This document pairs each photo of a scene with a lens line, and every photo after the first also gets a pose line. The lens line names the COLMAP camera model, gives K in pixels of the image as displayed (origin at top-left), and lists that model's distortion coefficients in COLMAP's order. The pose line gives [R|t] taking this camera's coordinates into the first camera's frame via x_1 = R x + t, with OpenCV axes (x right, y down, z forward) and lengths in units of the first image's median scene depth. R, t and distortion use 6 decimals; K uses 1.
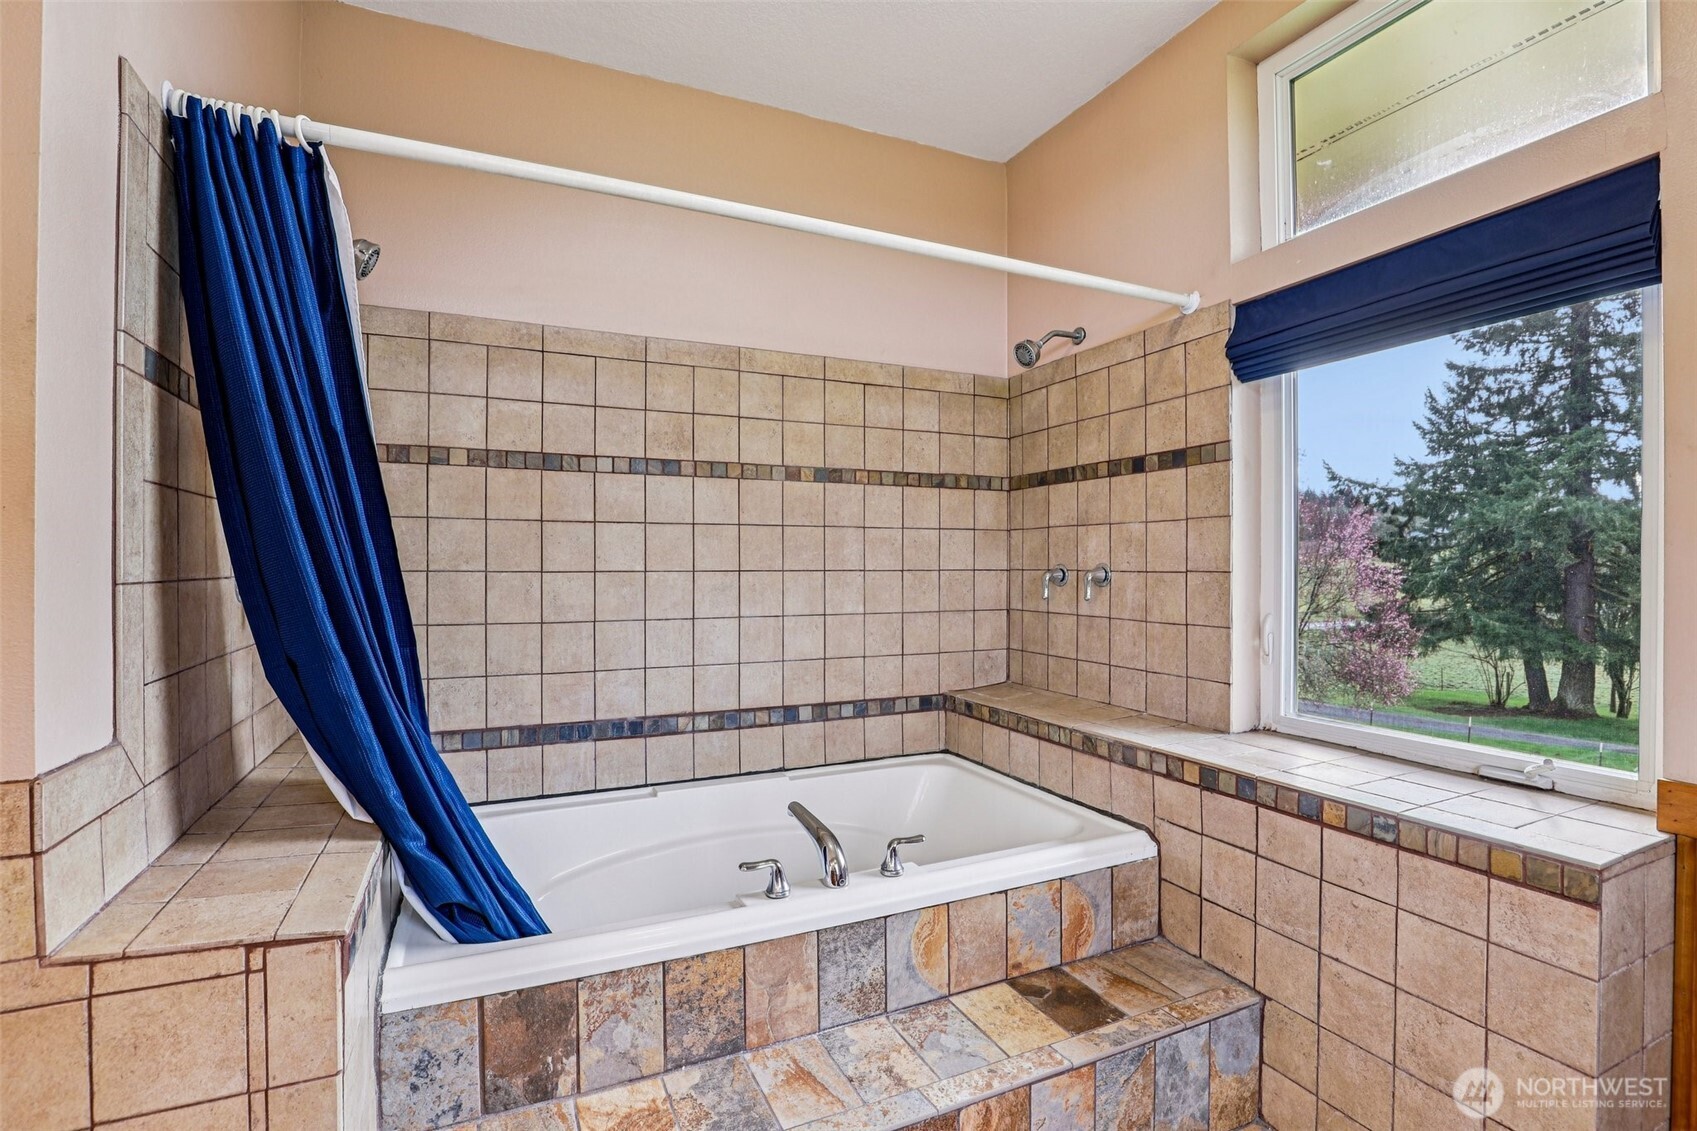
lens RADIAL K [[786.8, 0, 849.5], [0, 786.8, 563.8], [0, 0, 1]] dist [-0.037725, 0.007558]
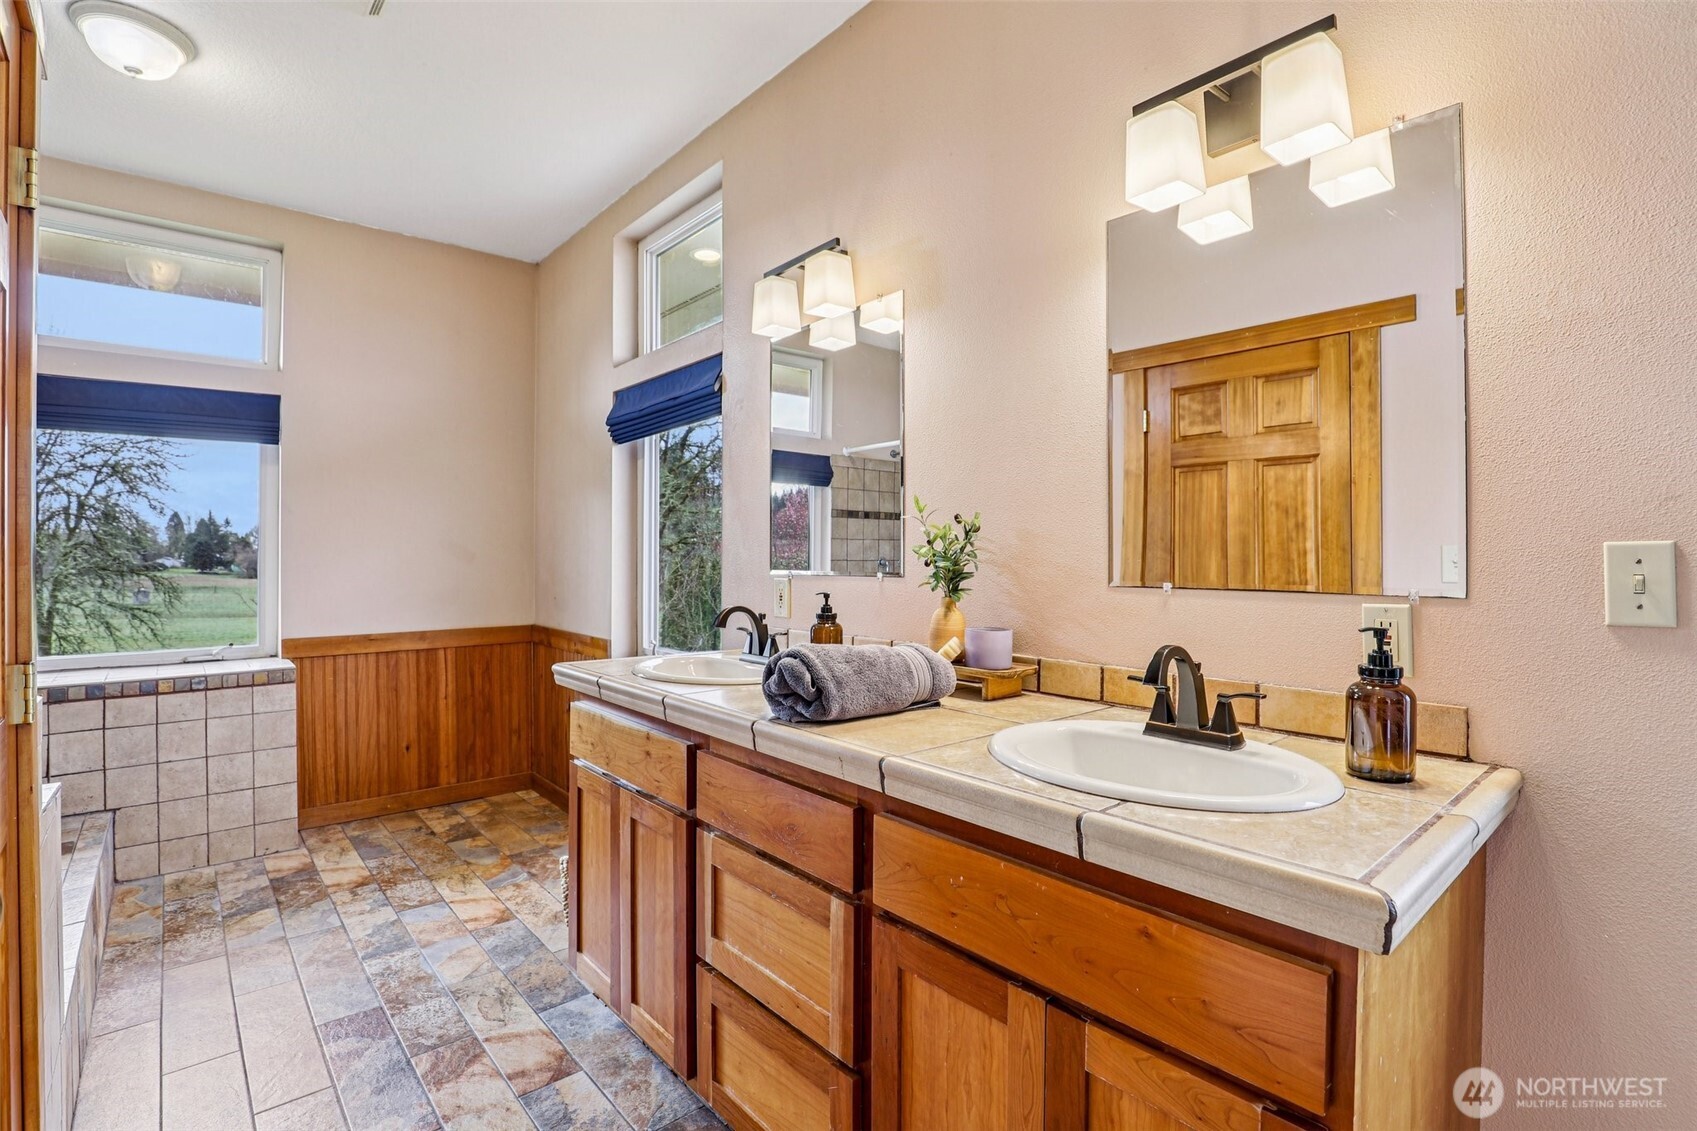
lens RADIAL K [[786.8, 0, 848.1], [0, 786.8, 561.9], [0, 0, 1]] dist [-0.037725, 0.007558]
pose [[-0.274792, 0.001741, 0.961502, -1.637572], [0.006899, 0.999976, 0.000161, 0.026574], [-0.961479, 0.006678, -0.274797, -0.103519]]
